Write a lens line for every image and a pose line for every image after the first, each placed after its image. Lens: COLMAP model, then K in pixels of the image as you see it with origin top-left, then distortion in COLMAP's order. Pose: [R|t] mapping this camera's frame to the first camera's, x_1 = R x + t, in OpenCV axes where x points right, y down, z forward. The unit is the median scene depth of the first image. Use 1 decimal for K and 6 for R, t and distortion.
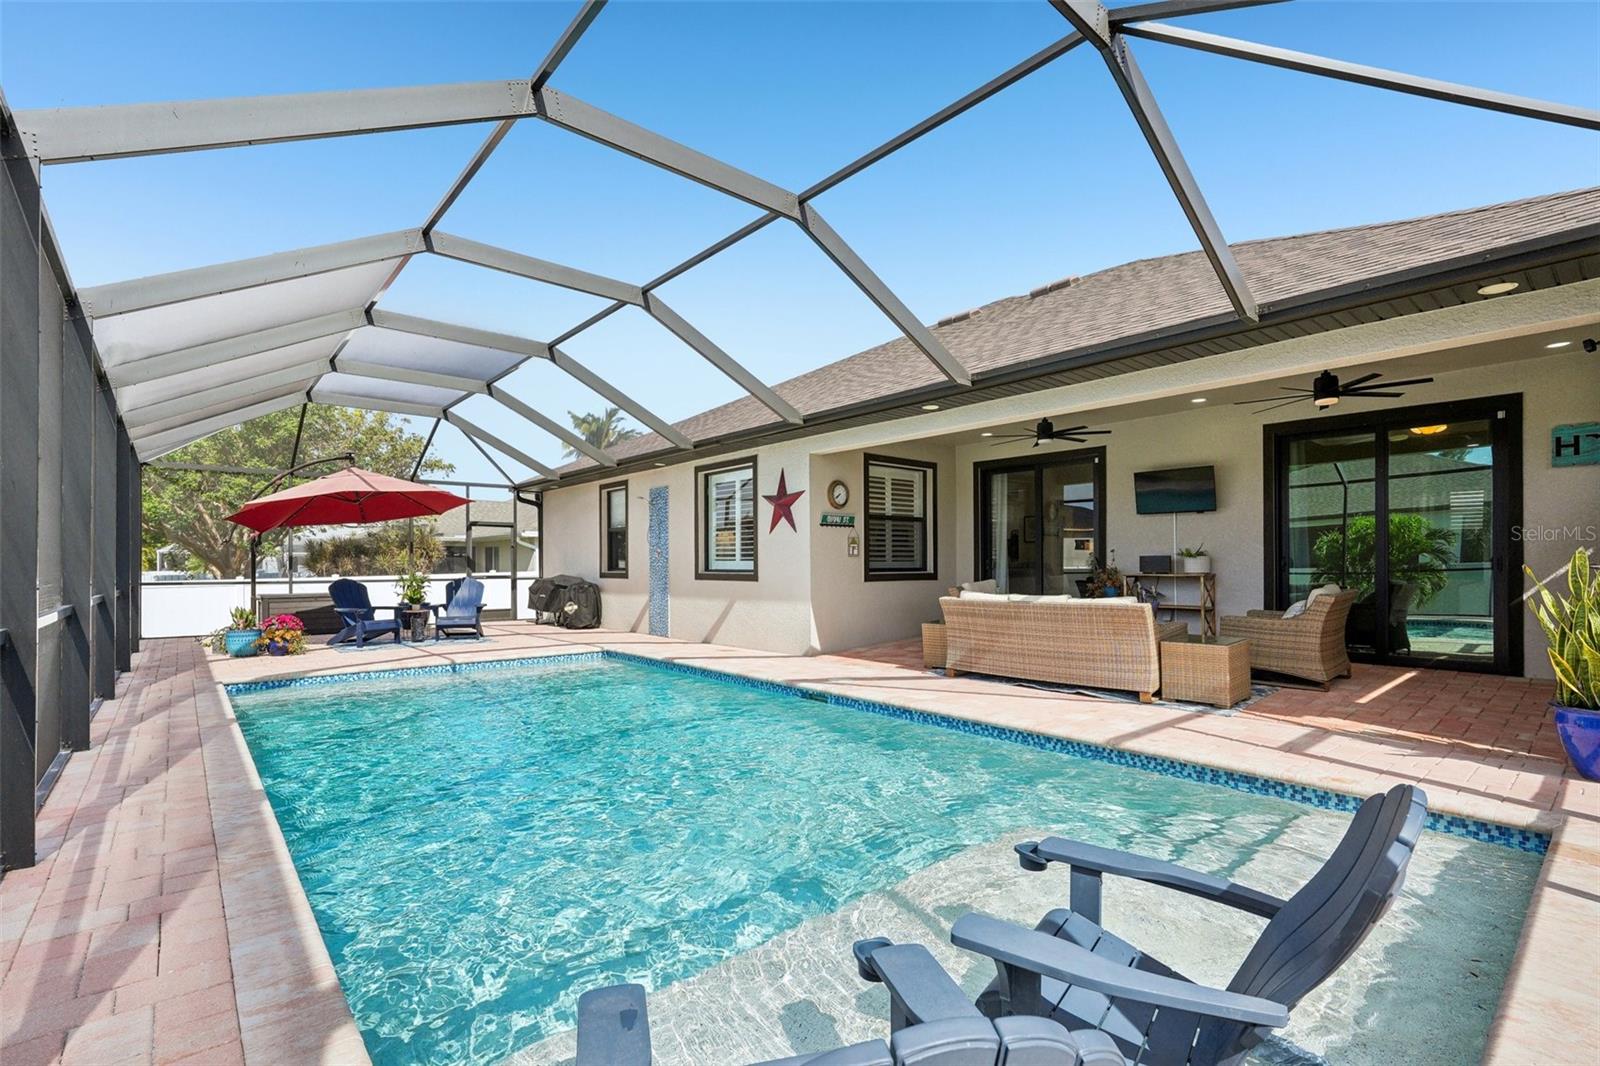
lens RADIAL K [[721.2, 0, 794.4], [0, 721.2, 564.9], [0, 0, 1]] dist [-0.012715, 0.002076]
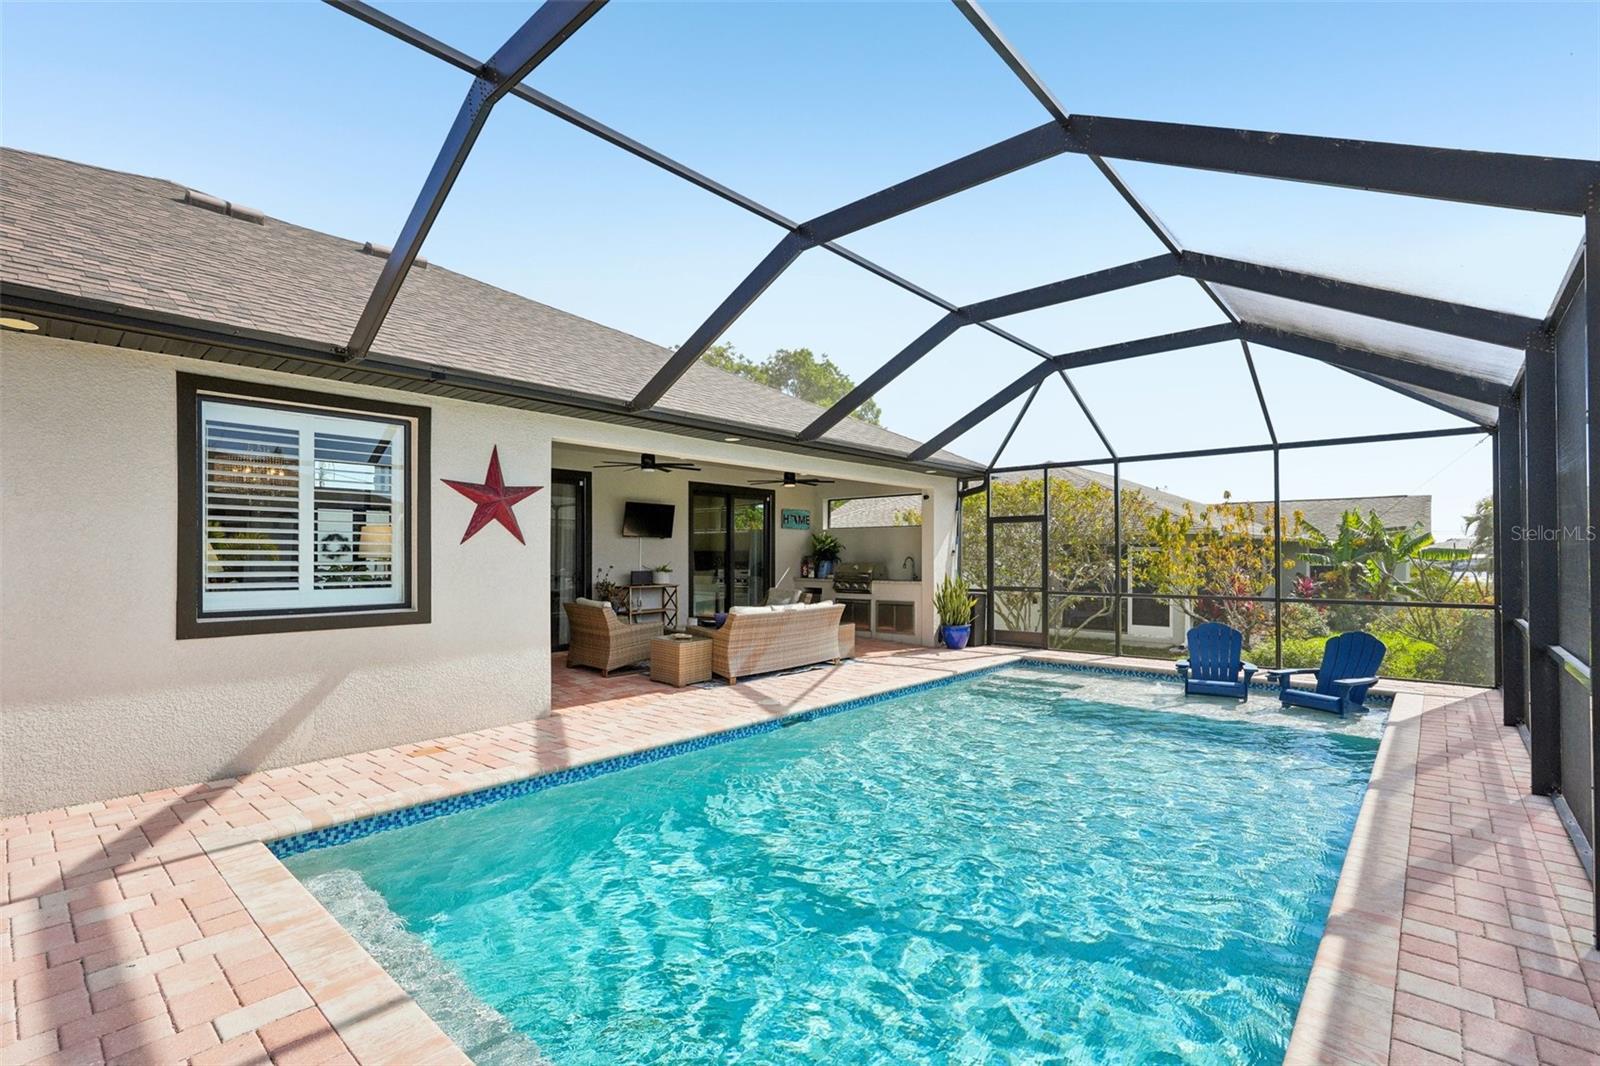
lens RADIAL K [[721.2, 0, 806.1], [0, 721.2, 542.4], [0, 0, 1]] dist [-0.012715, 0.002076]
pose [[-0.137663, 0.023096, 0.990210, -0.702133], [0.003369, 0.999733, -0.022850, -0.029928], [-0.990473, 0.000191, -0.137704, 0.808962]]
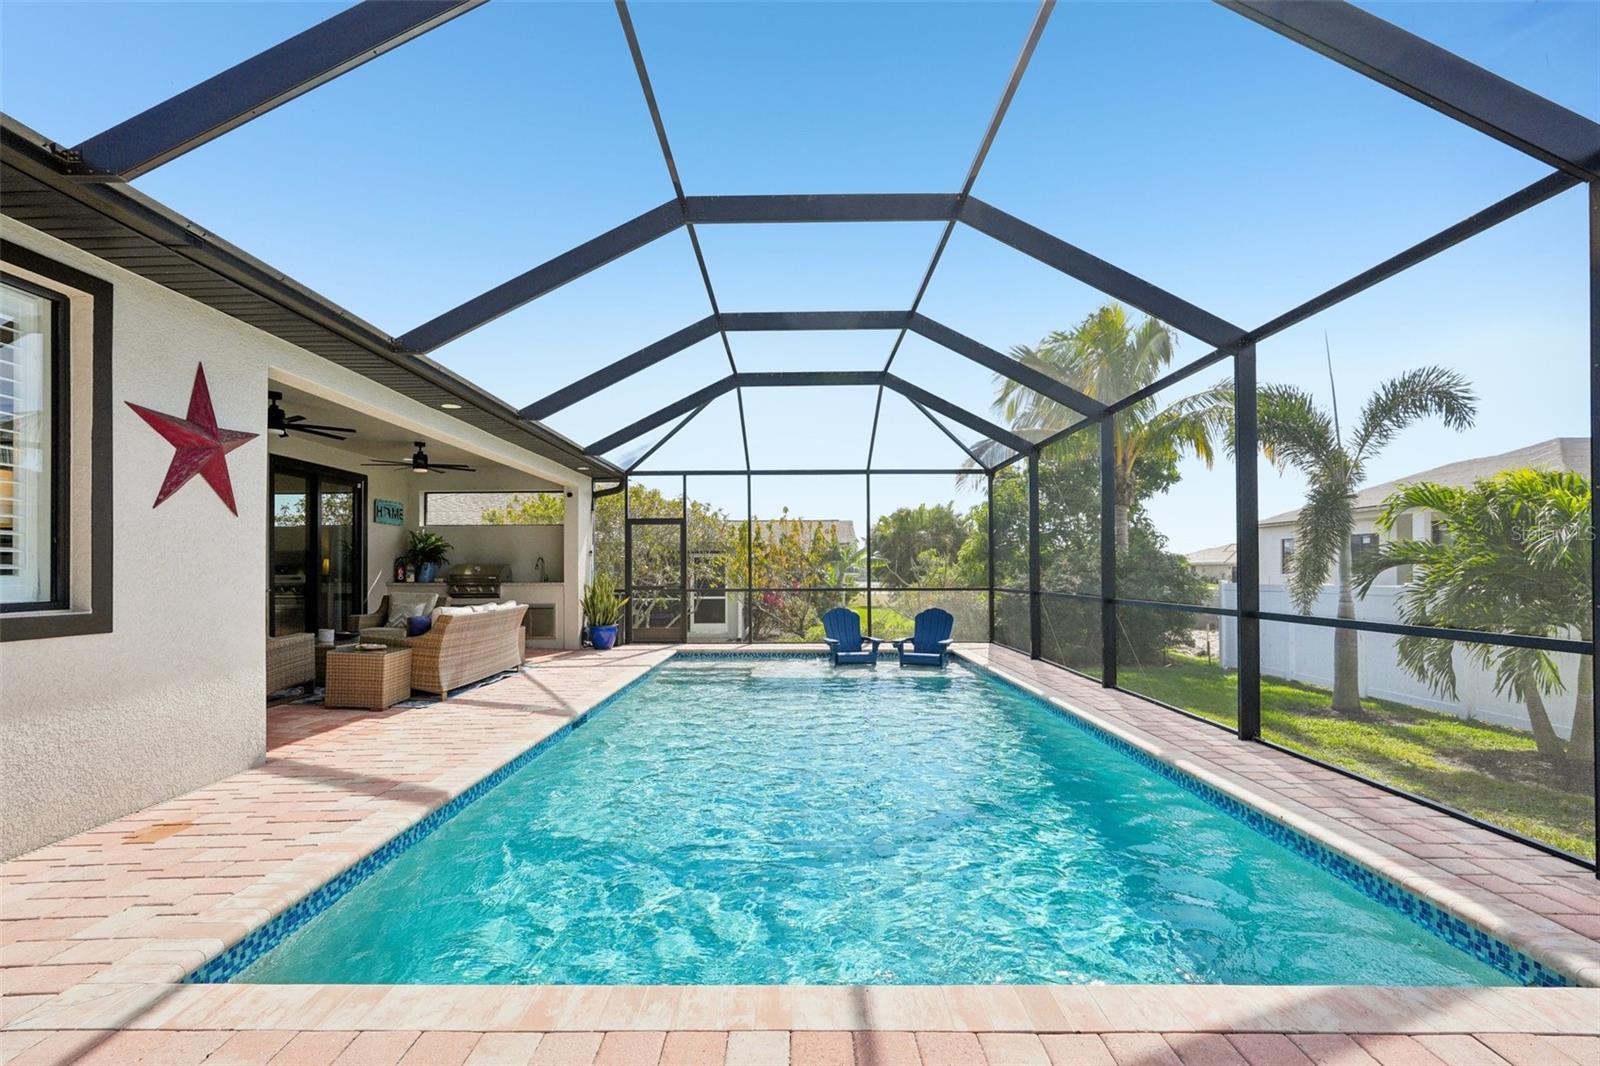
lens RADIAL K [[721.2, 0, 794.6], [0, 721.2, 556.4], [0, 0, 1]] dist [-0.012715, 0.002076]
pose [[-0.753174, 0.019783, 0.657524, -0.568408], [0.008035, 0.999750, -0.020876, -0.005492], [-0.657772, -0.010440, -0.753144, 1.087006]]
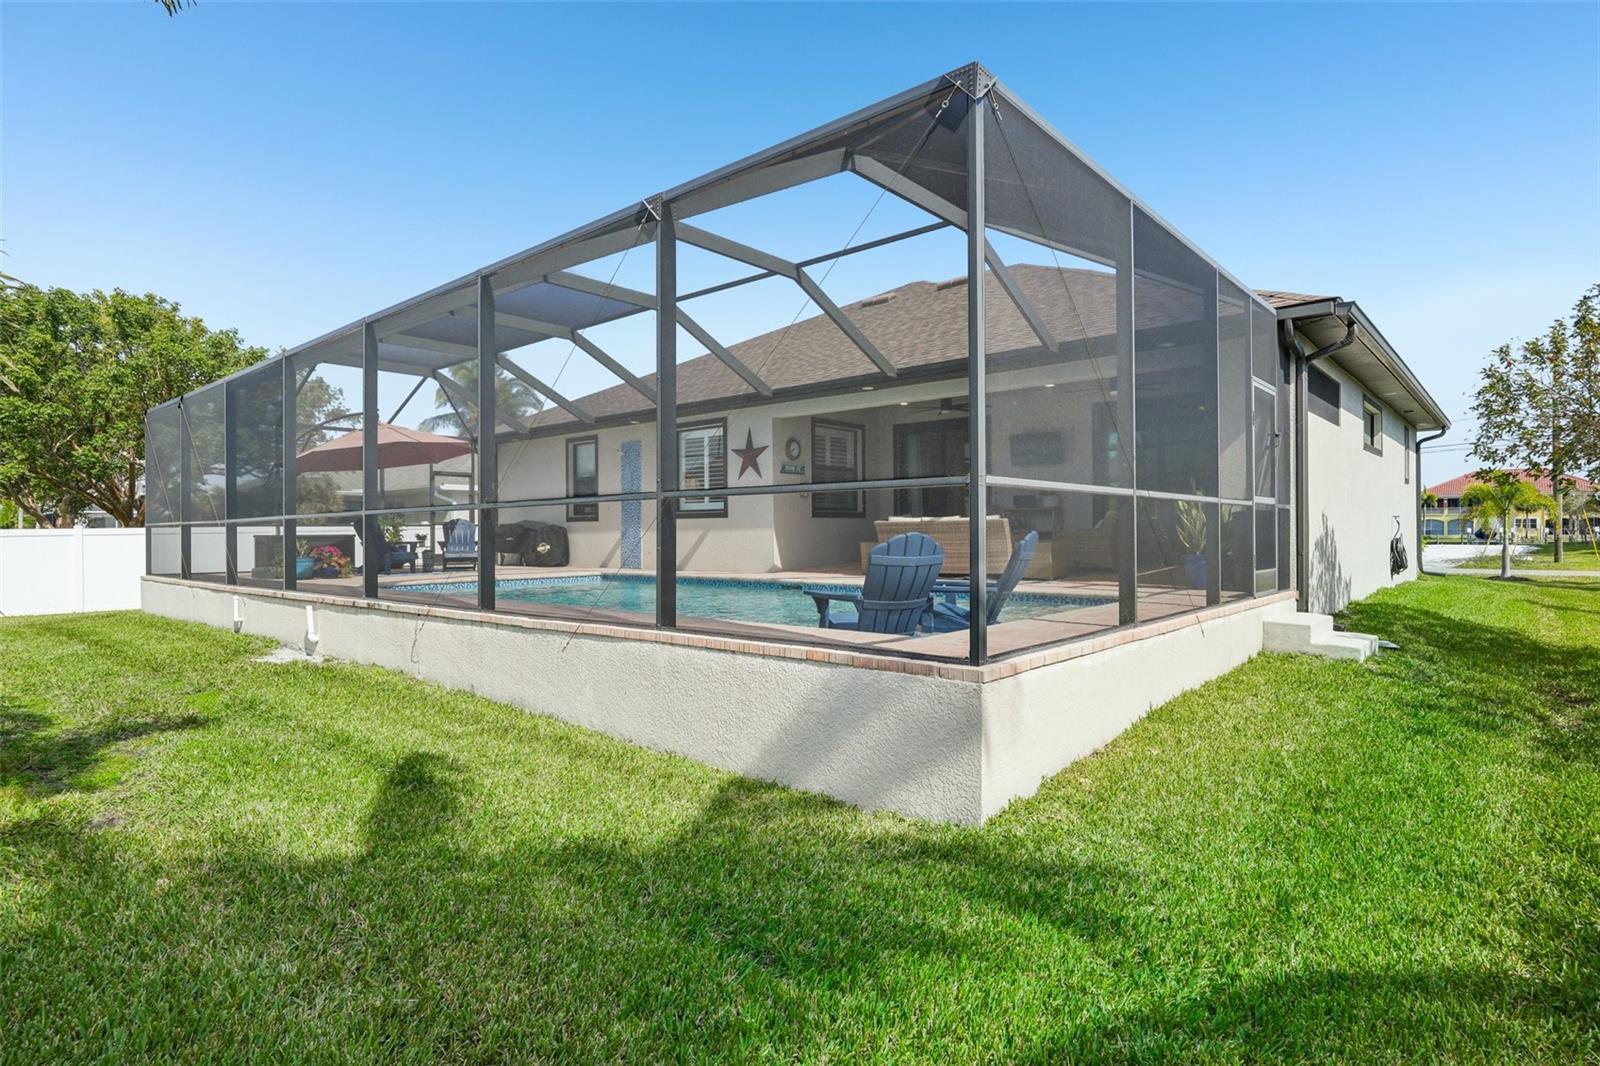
lens RADIAL K [[848.0, 0, 791.8], [0, 848.0, 531.6], [0, 0, 1]] dist [-0.007505, -0.001015]
pose [[0.990248, -0.002459, 0.139297, -0.152531], [0.002875, 0.999992, -0.002784, 0.054335], [-0.139289, 0.003158, 0.990247, -0.503429]]
